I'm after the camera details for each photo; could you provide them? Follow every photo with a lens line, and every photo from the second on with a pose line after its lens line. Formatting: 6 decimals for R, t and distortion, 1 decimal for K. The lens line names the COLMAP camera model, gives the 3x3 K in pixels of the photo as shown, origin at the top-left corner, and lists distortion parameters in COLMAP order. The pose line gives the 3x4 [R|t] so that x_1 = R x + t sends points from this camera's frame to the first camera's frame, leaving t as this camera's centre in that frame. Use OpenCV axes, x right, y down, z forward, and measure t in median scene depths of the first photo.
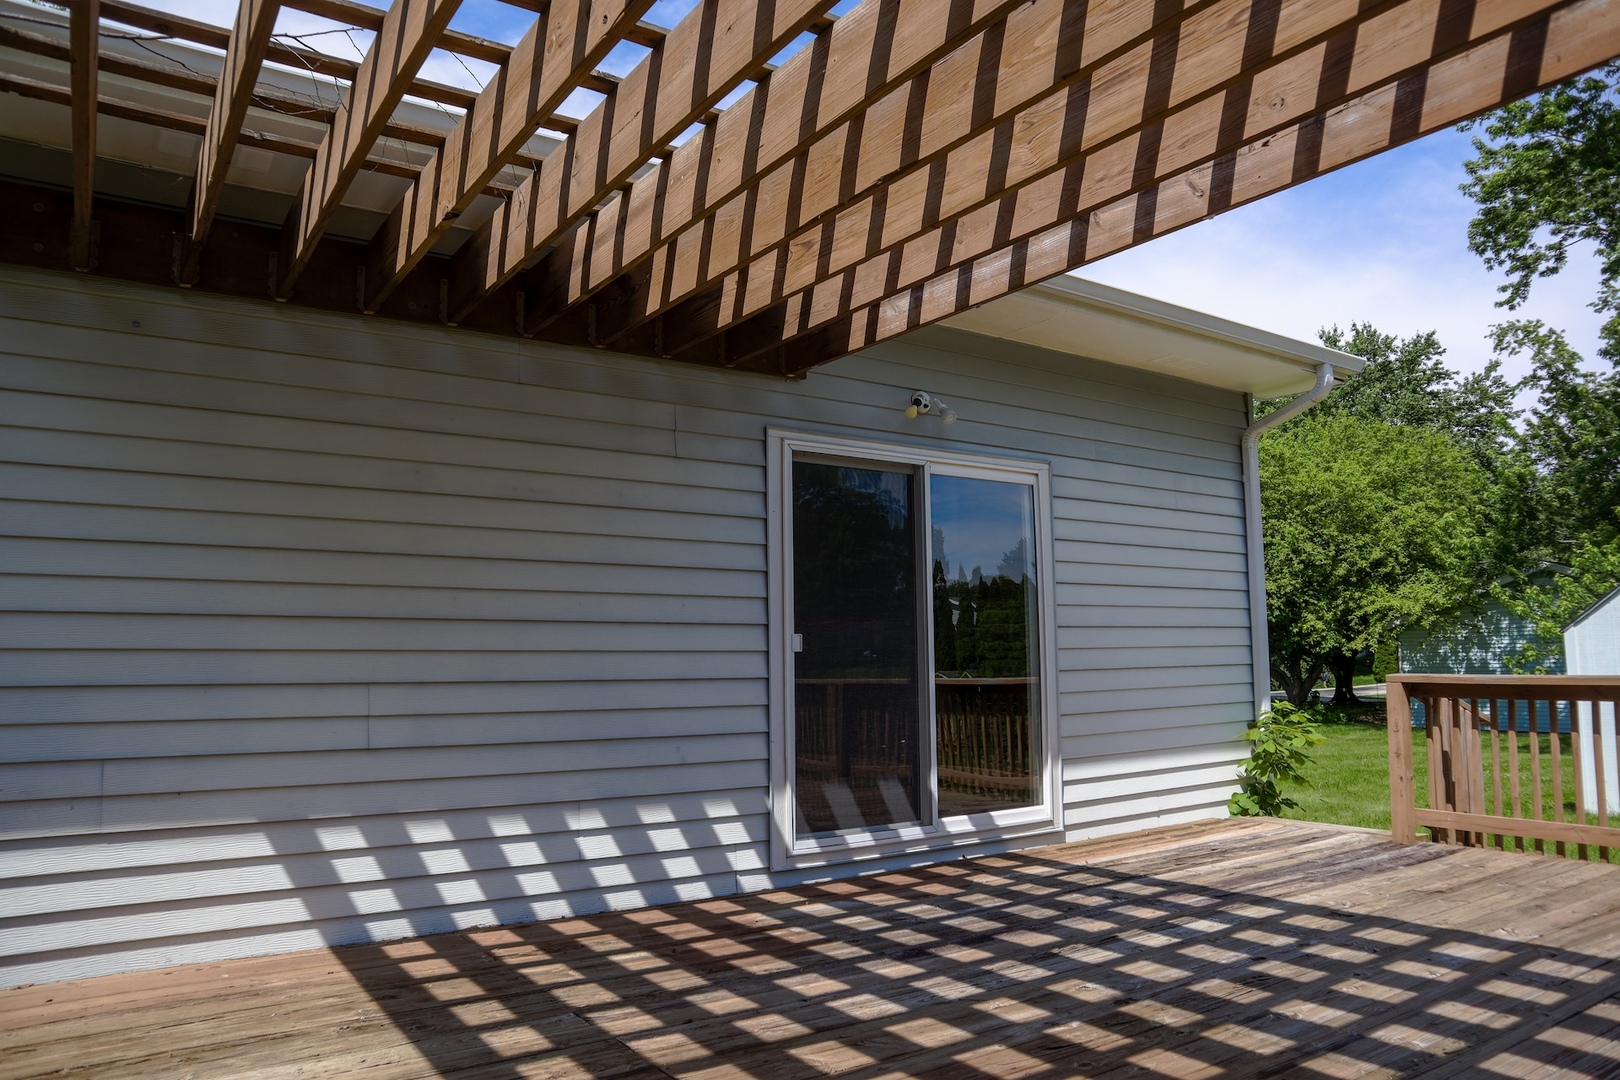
lens RADIAL K [[1098.1, 0, 811.4], [0, 1098.1, 576.2], [0, 0, 1]] dist [-0.002551, 0.001453]
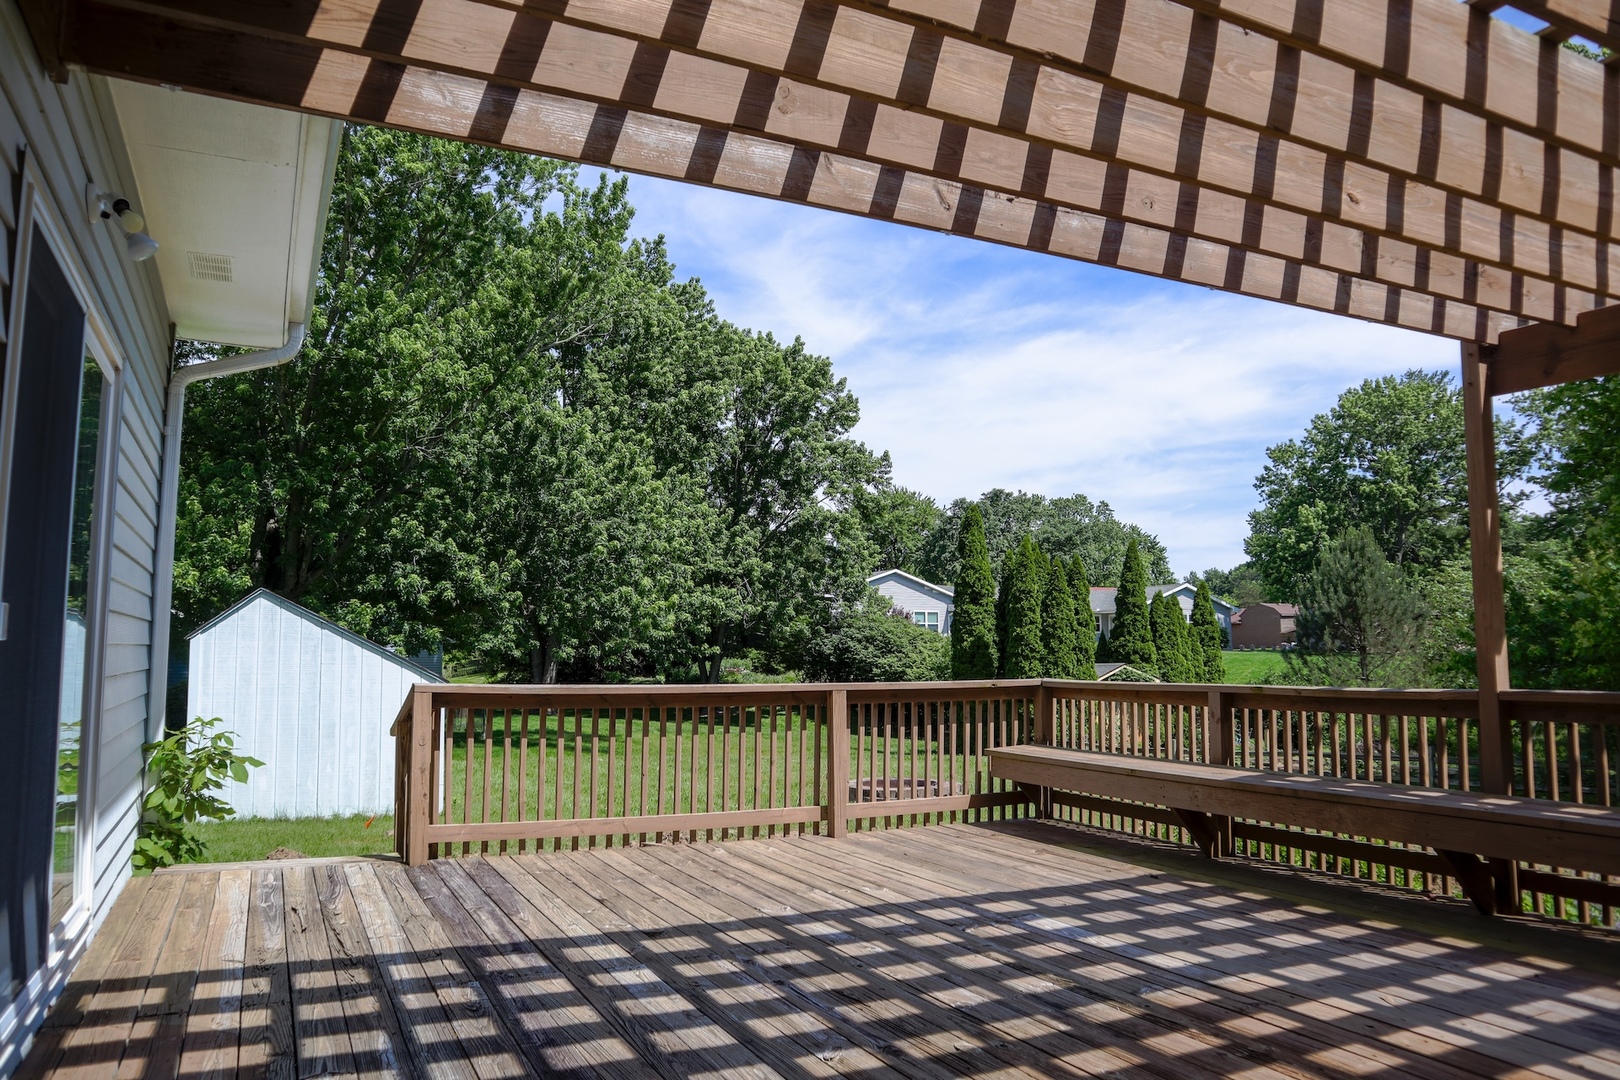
lens RADIAL K [[1154.6, 0, 810.0], [0, 1154.6, 540.0], [0, 0, 1]] dist [-0.050246, 0.001814]
pose [[0.139700, 0.111394, 0.983908, -0.631586], [-0.071974, 0.992166, -0.102109, 0.069426], [-0.987575, -0.056551, 0.146623, 0.892546]]
